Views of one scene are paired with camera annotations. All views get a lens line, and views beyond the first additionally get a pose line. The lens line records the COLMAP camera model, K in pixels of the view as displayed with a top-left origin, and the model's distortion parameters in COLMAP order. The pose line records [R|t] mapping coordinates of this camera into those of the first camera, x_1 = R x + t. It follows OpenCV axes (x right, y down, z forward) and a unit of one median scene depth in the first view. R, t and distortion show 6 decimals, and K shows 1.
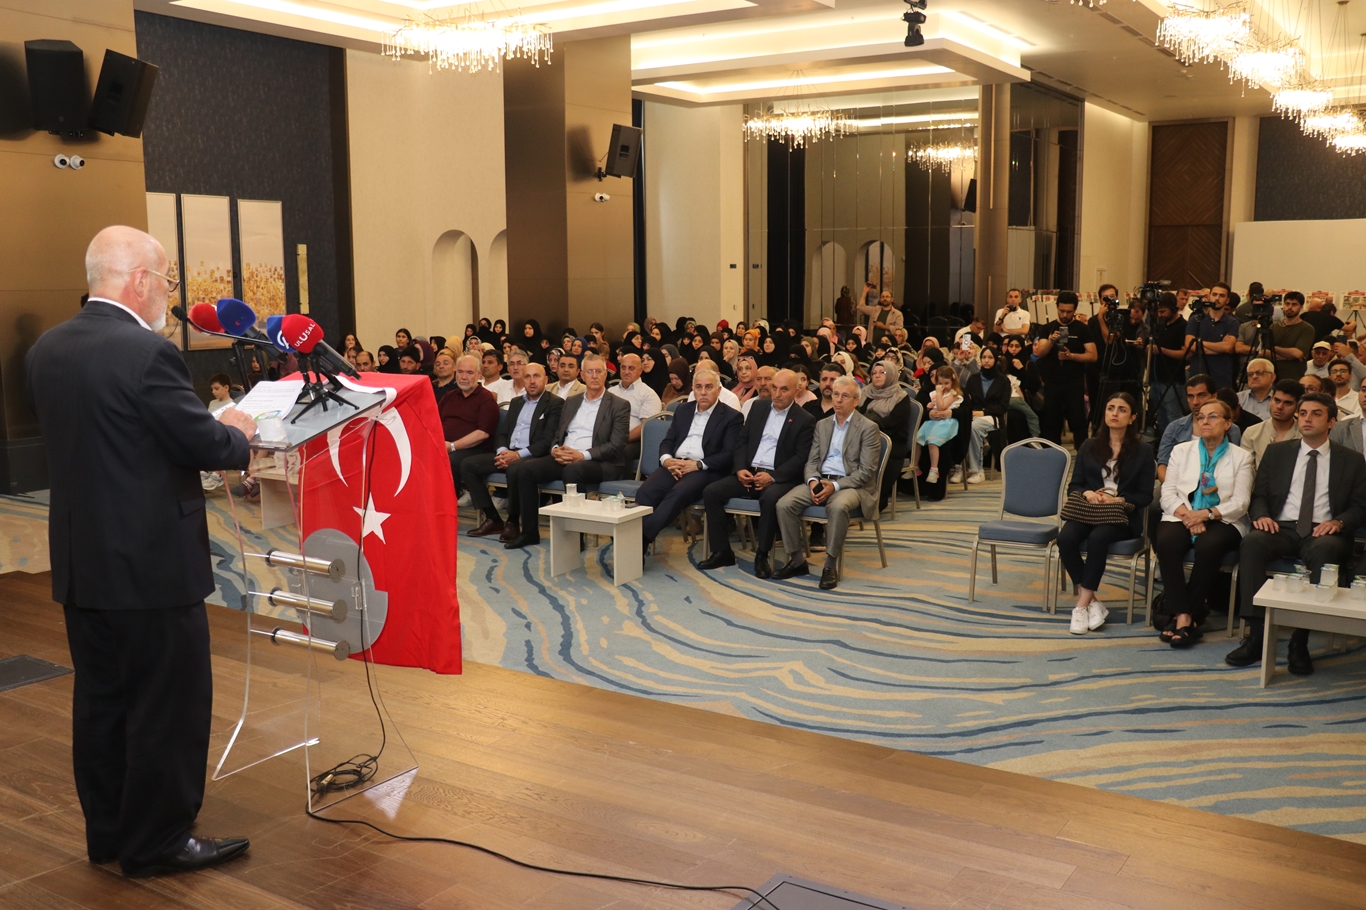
lens RADIAL K [[1390.9, 0, 671.8], [0, 1390.9, 456.1], [0, 0, 1]] dist [-0.032390, 0.000000]
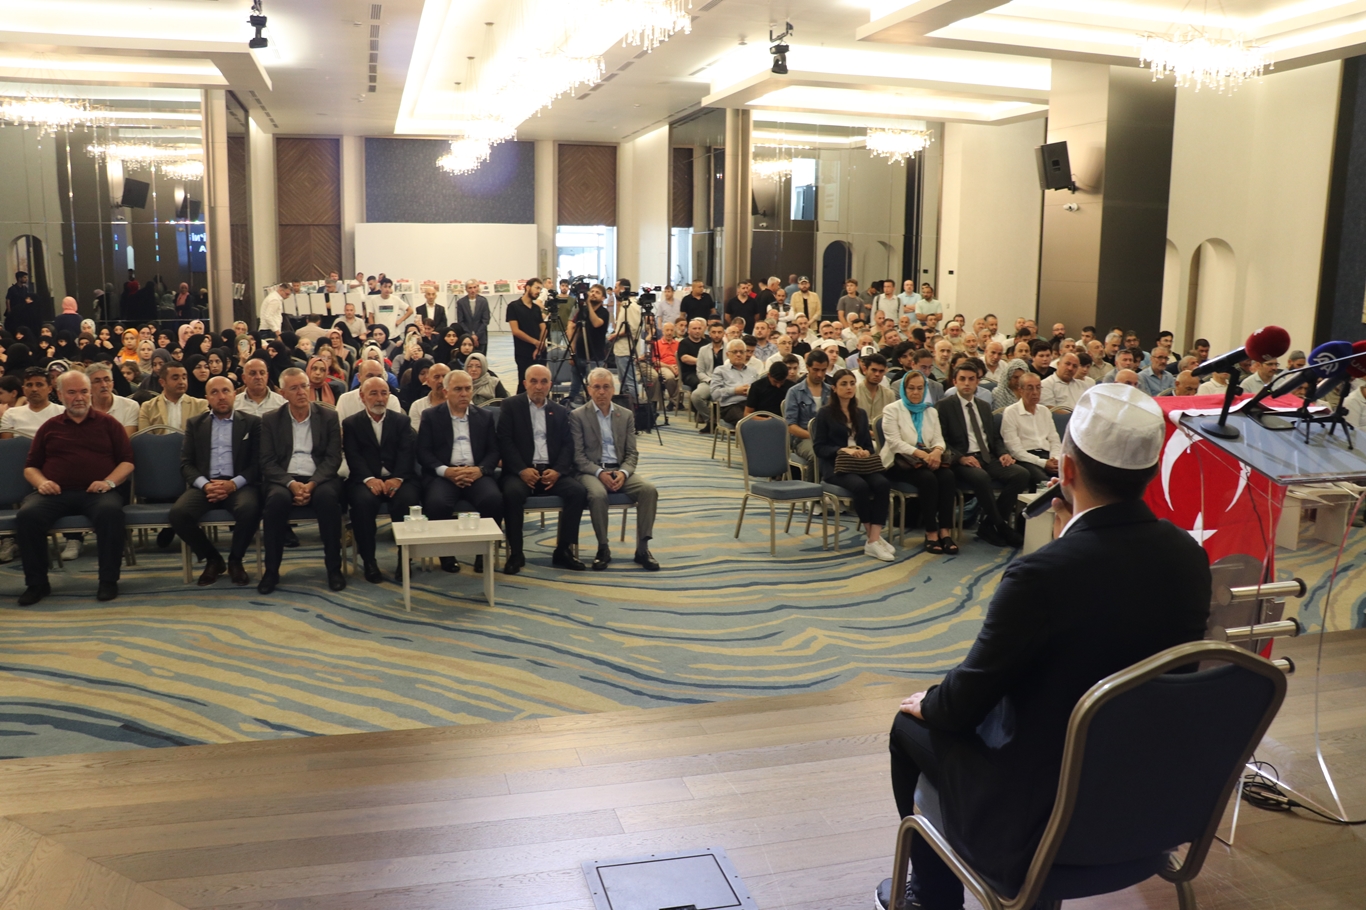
lens RADIAL K [[1194.7, 0, 679.2], [0, 1194.7, 448.7], [0, 0, 1]] dist [-0.158418, 0.121606]
pose [[0.632243, -0.108198, 0.767178, -0.638277], [0.088462, 0.993806, 0.067258, -0.061592], [-0.769703, 0.025343, 0.637898, 0.447110]]
